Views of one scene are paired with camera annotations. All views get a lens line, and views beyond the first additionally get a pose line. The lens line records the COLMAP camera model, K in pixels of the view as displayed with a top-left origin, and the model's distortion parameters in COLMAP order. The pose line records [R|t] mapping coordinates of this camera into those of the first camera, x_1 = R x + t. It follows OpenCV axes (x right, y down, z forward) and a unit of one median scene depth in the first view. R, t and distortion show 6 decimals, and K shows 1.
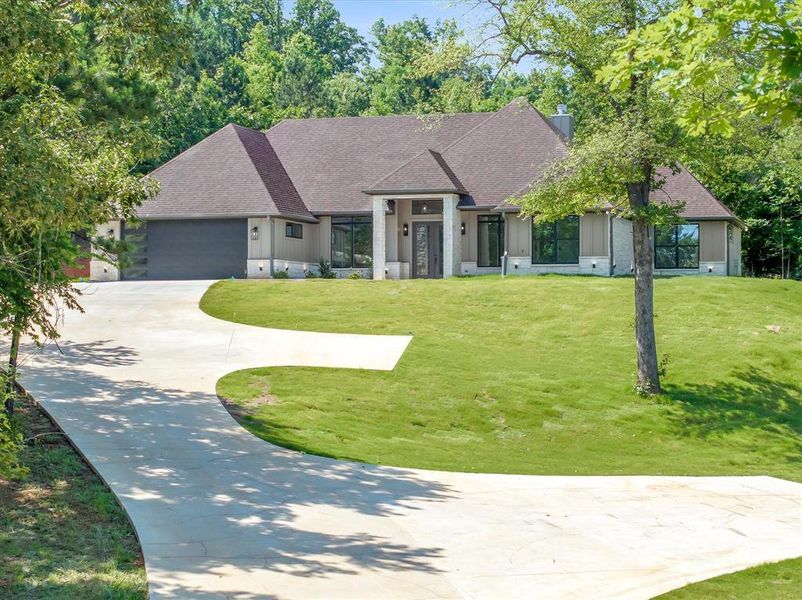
lens RADIAL K [[848.7, 0, 401.0], [0, 848.7, 300.0], [0, 0, 1]] dist [0.000736, 0.000233]
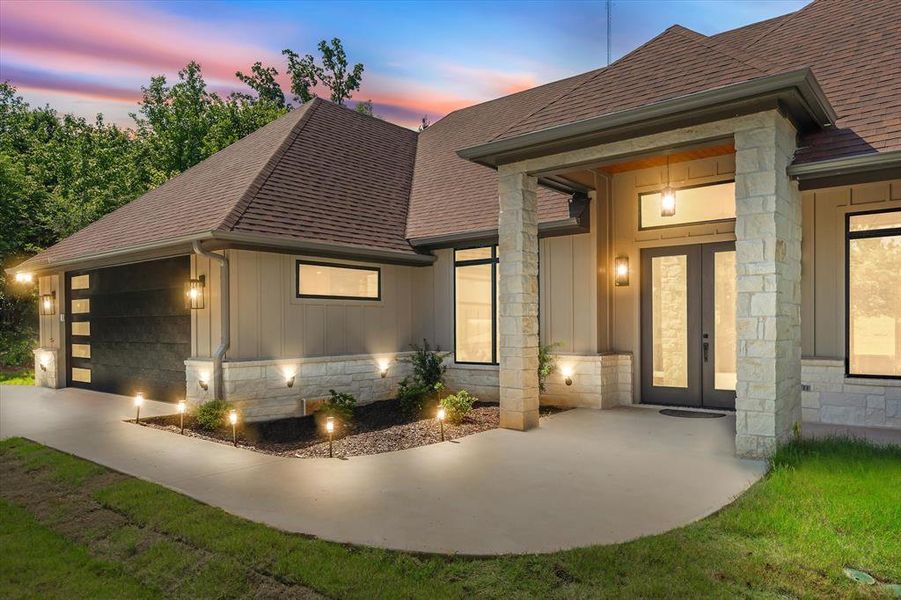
lens RADIAL K [[606.2, 0, 456.7], [0, 606.2, 321.7], [0, 0, 1]] dist [0.001905, -0.001592]
pose [[0.936862, -0.012040, -0.349491, 0.032390], [0.006025, 0.999815, -0.018293, -0.055738], [0.349647, 0.015032, 0.936761, 0.730733]]
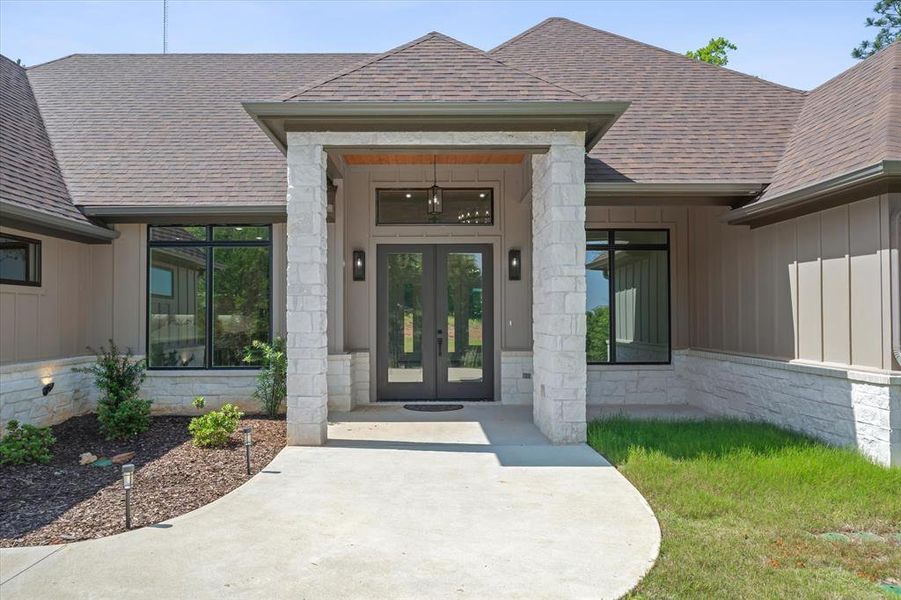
lens RADIAL K [[591.1, 0, 450.5], [0, 591.1, 300.0], [0, 0, 1]] dist [-0.000133, 0.000700]
pose [[0.947666, 0.001754, 0.319257, -0.042537], [0.011992, 0.999084, -0.041085, -0.057045], [-0.319037, 0.042764, 0.946777, 0.758033]]
